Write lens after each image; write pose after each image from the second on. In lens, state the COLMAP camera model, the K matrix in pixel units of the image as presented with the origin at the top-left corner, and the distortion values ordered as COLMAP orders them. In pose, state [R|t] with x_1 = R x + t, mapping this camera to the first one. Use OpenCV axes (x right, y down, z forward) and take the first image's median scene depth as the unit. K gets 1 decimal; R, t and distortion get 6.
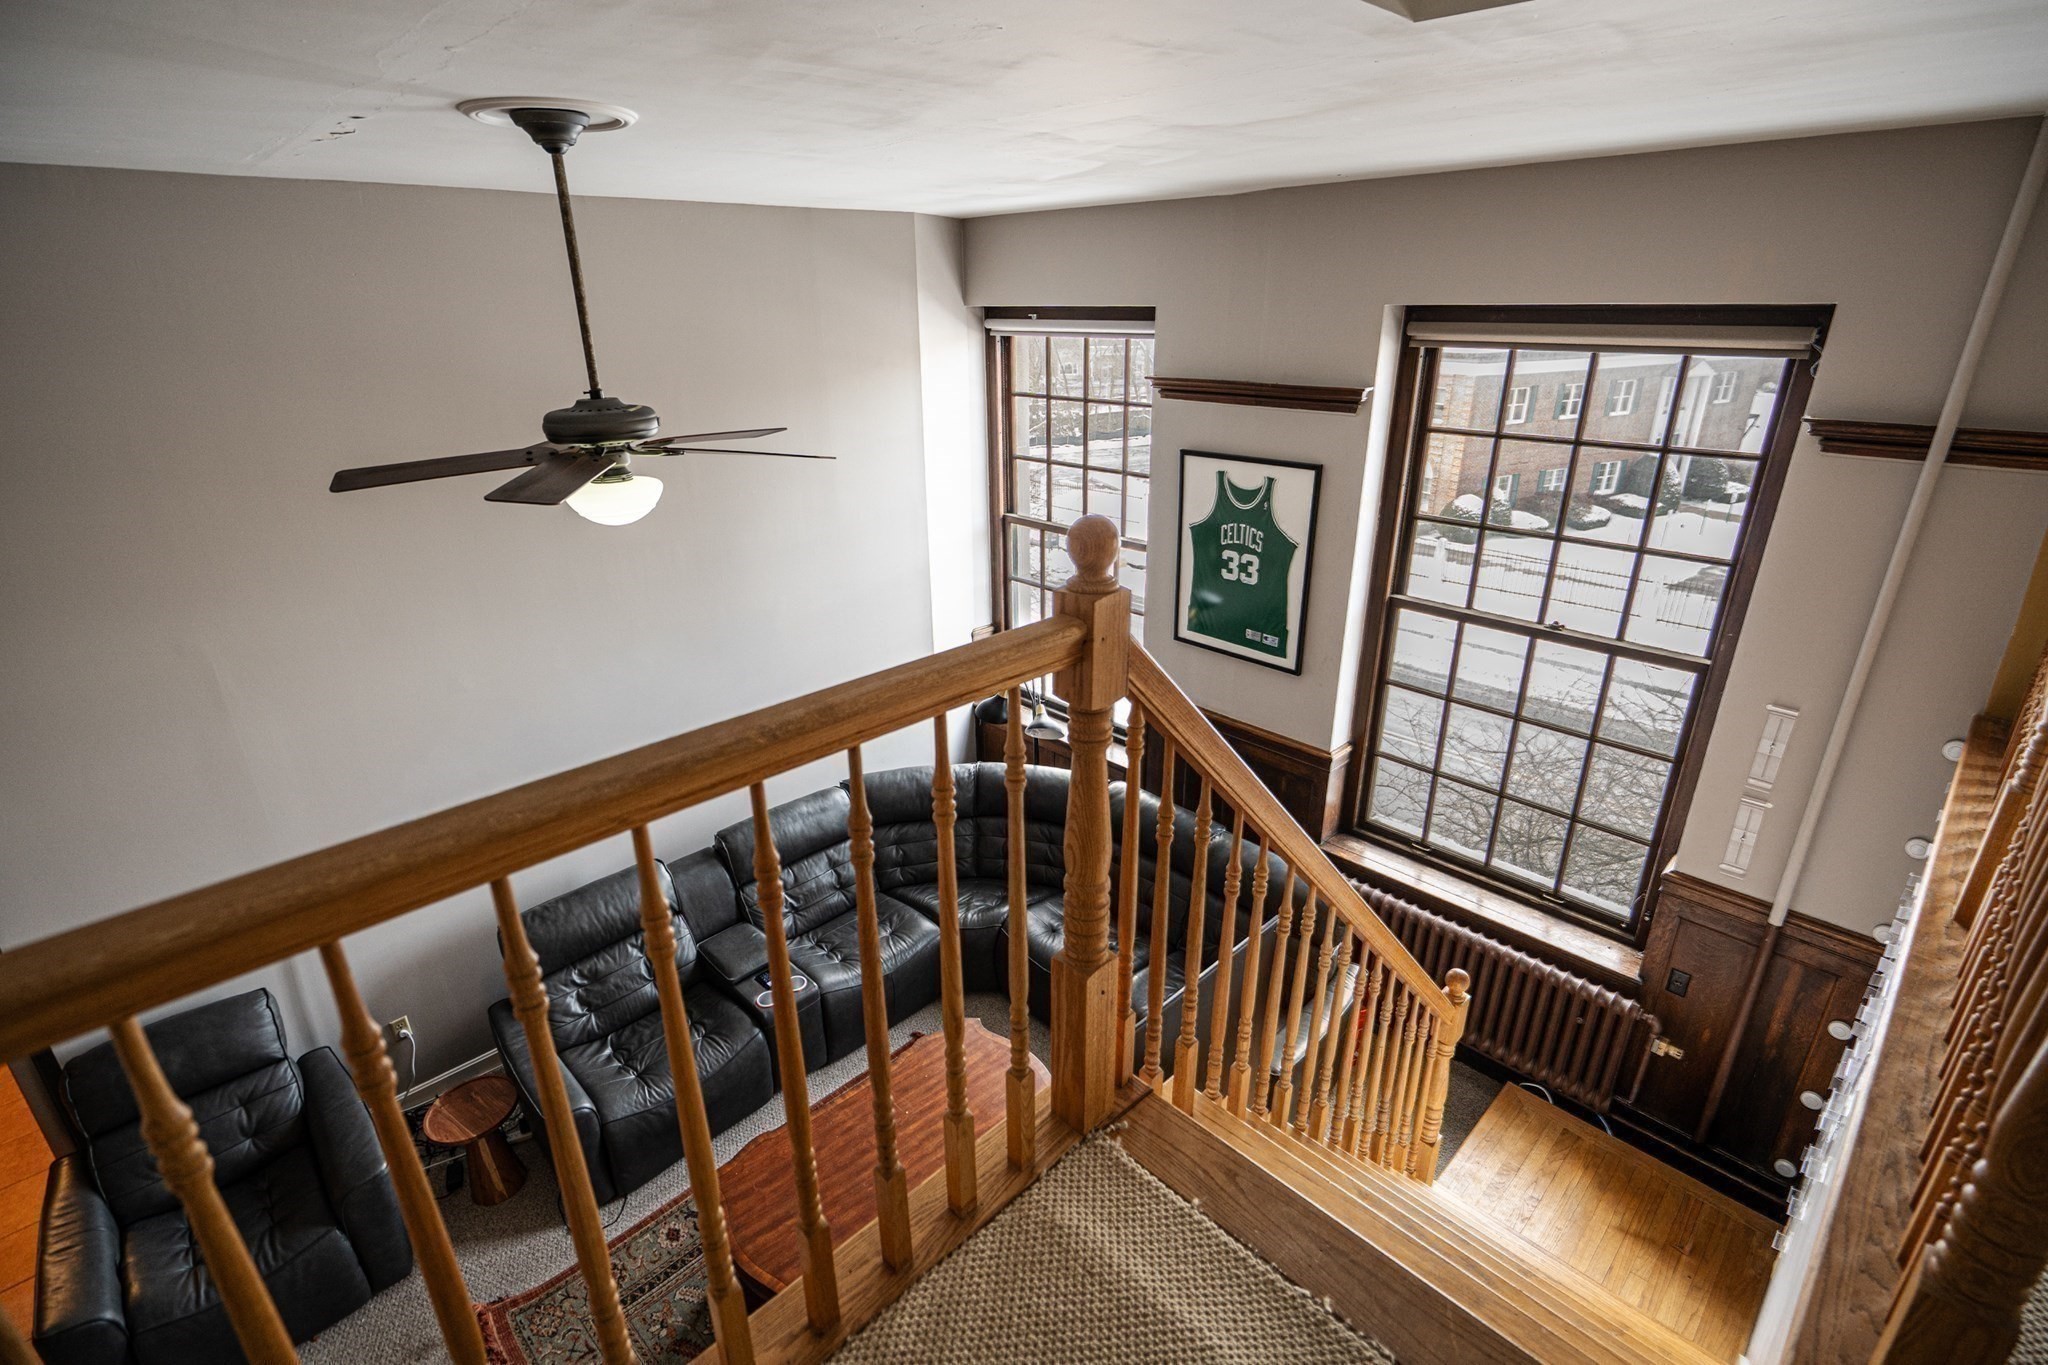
lens RADIAL K [[958.3, 0, 1024.0], [0, 958.3, 712.6], [0, 0, 1]] dist [0.000197, 0.000082]
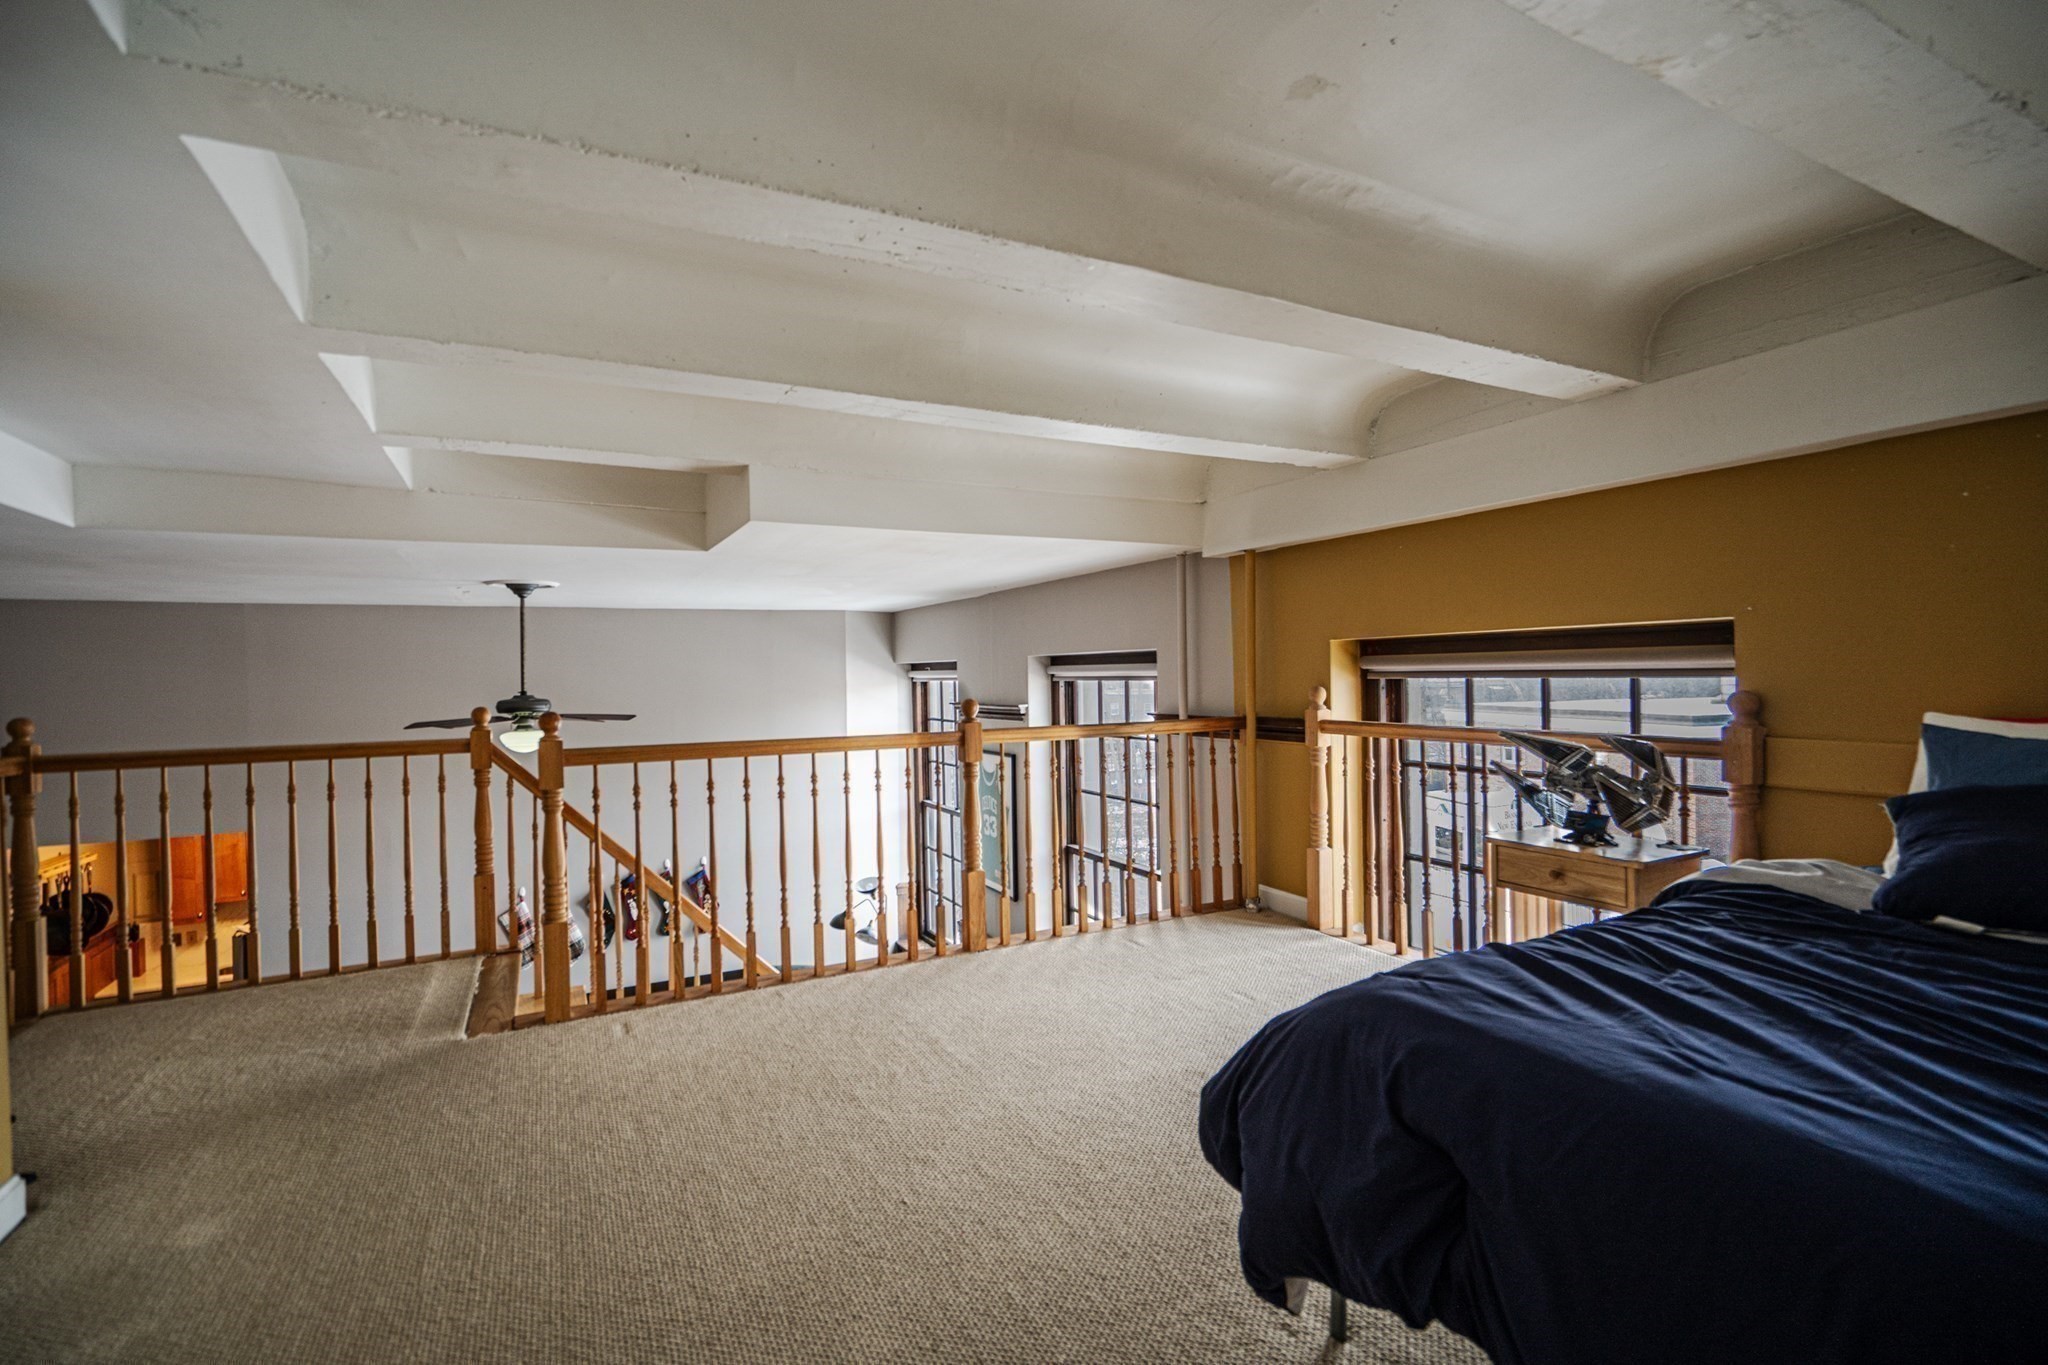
lens RADIAL K [[958.3, 0, 1024.0], [0, 958.3, 712.6], [0, 0, 1]] dist [0.000197, 0.000082]
pose [[0.960407, 0.002982, -0.278583, 0.712026], [-0.102288, 0.933883, -0.342637, 0.194466], [0.259142, 0.357567, 0.897213, -0.371661]]
